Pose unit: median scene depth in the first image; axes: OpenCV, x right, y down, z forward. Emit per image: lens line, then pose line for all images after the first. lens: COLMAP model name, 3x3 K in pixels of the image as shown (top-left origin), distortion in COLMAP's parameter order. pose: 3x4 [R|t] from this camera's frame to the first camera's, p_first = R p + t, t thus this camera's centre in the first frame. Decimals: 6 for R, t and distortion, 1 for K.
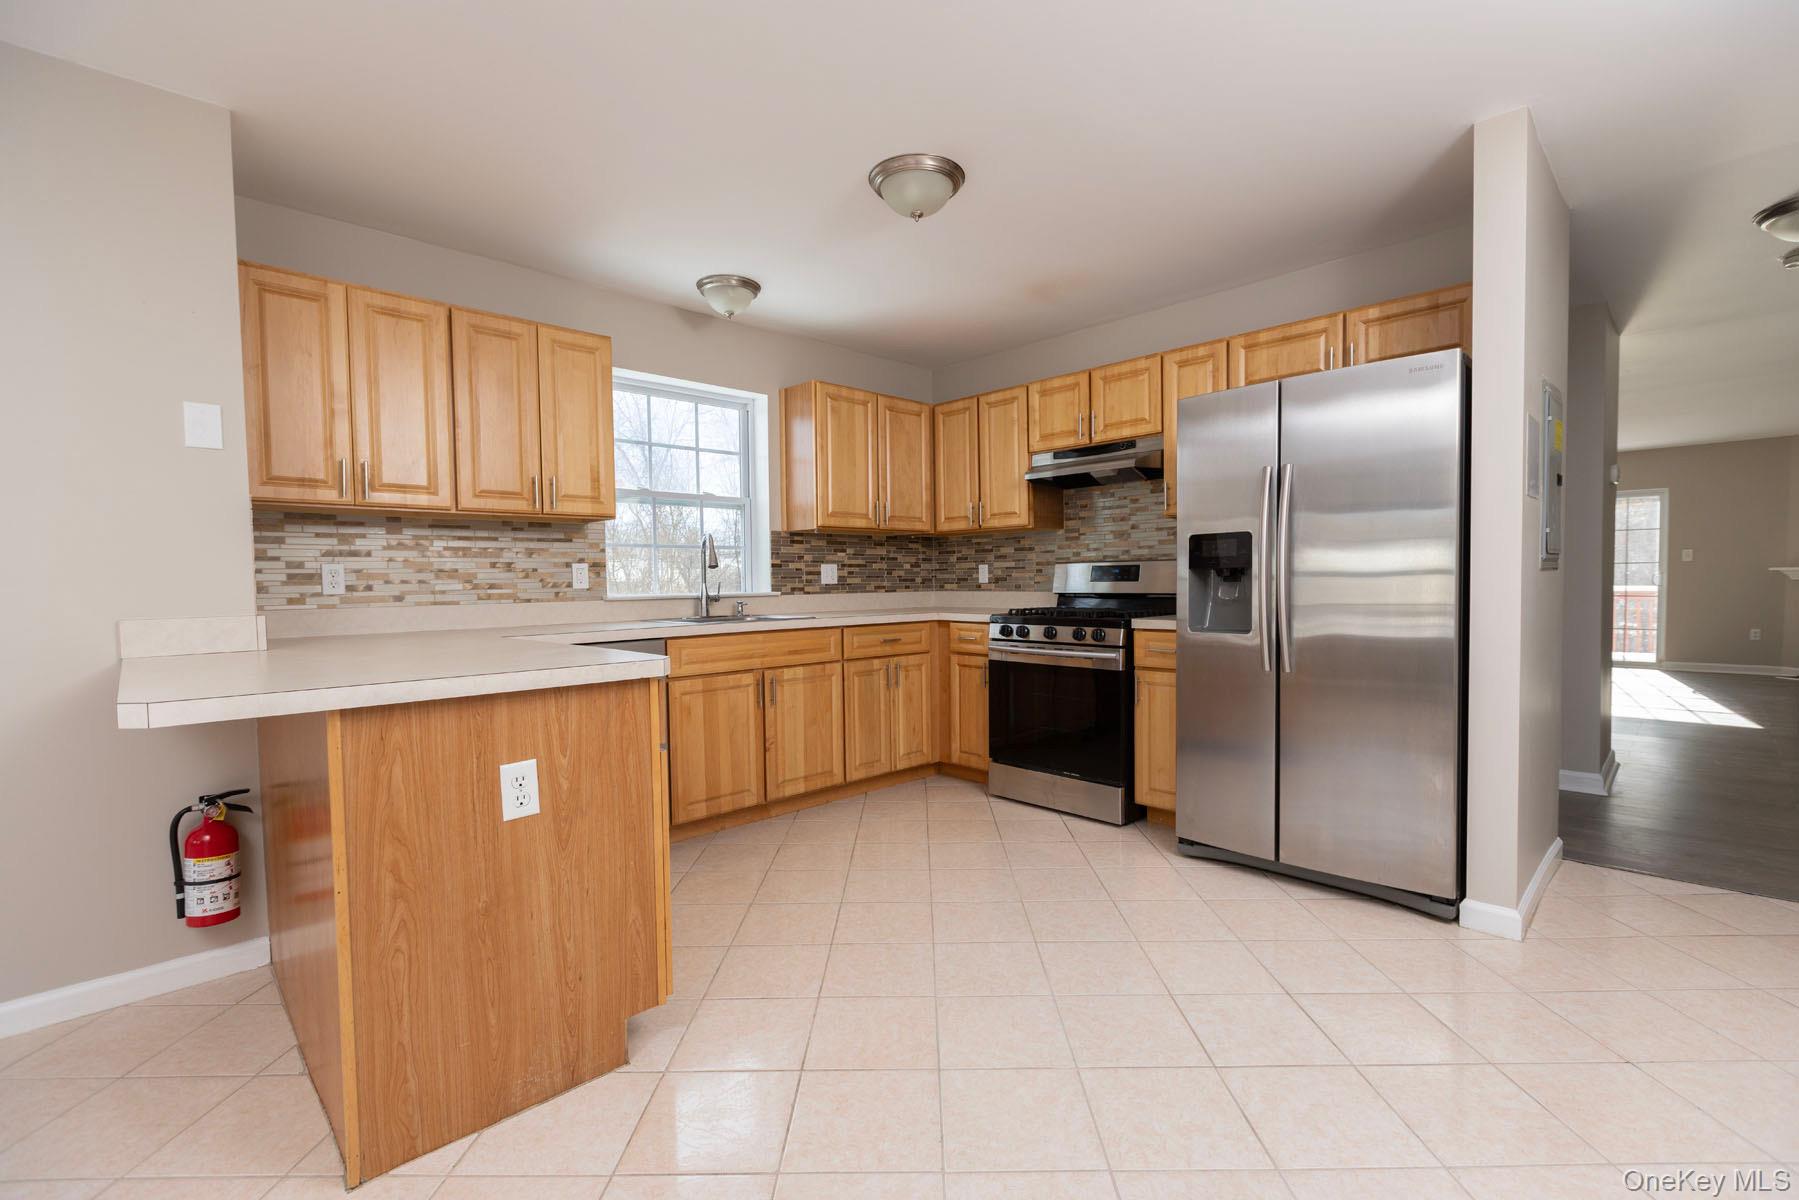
lens RADIAL K [[785.3, 0, 903.5], [0, 785.3, 604.1], [0, 0, 1]] dist [0.005368, -0.001760]
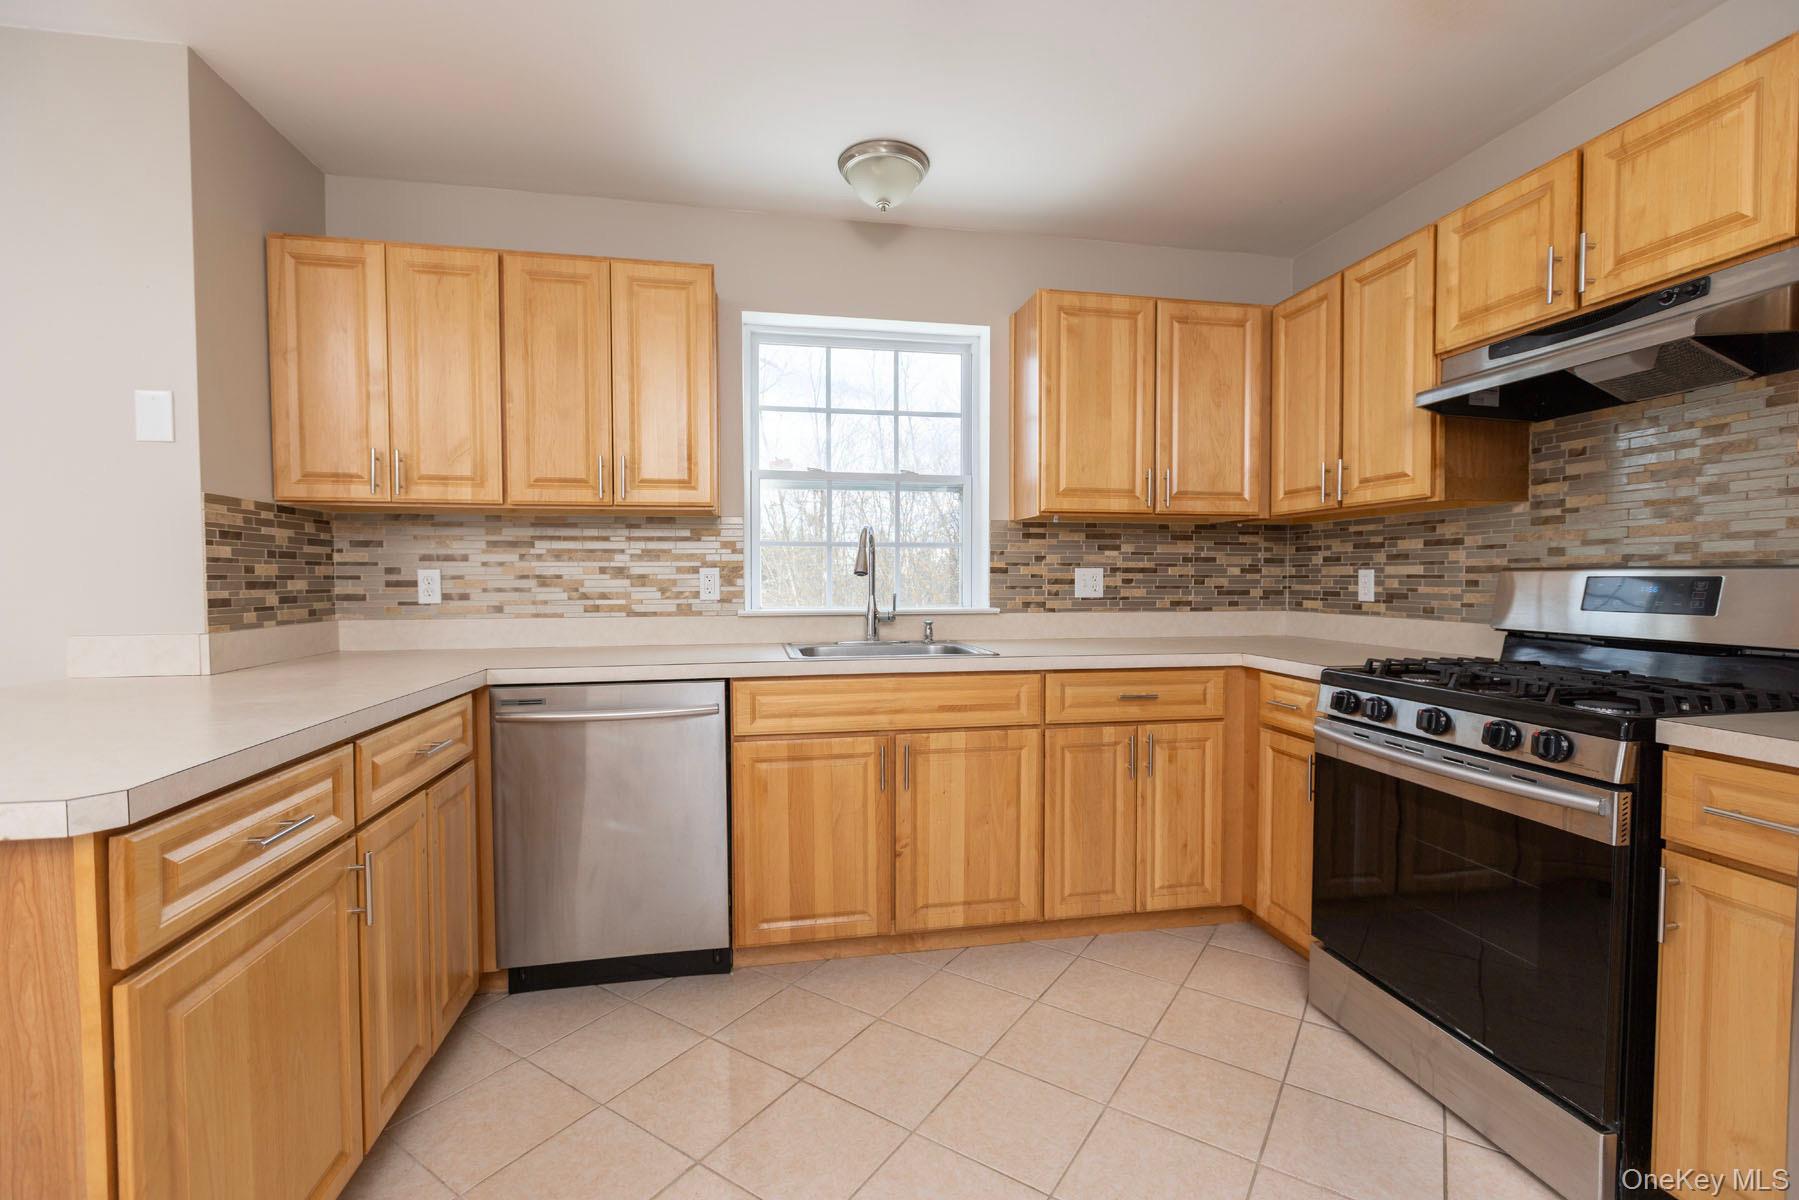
lens RADIAL K [[785.3, 0, 904.7], [0, 785.3, 602.0], [0, 0, 1]] dist [0.005368, -0.001760]
pose [[0.839281, 0.030049, -0.542867, 0.171892], [-0.027344, 0.999541, 0.013053, -0.032012], [0.543010, 0.003889, 0.839717, 0.427011]]
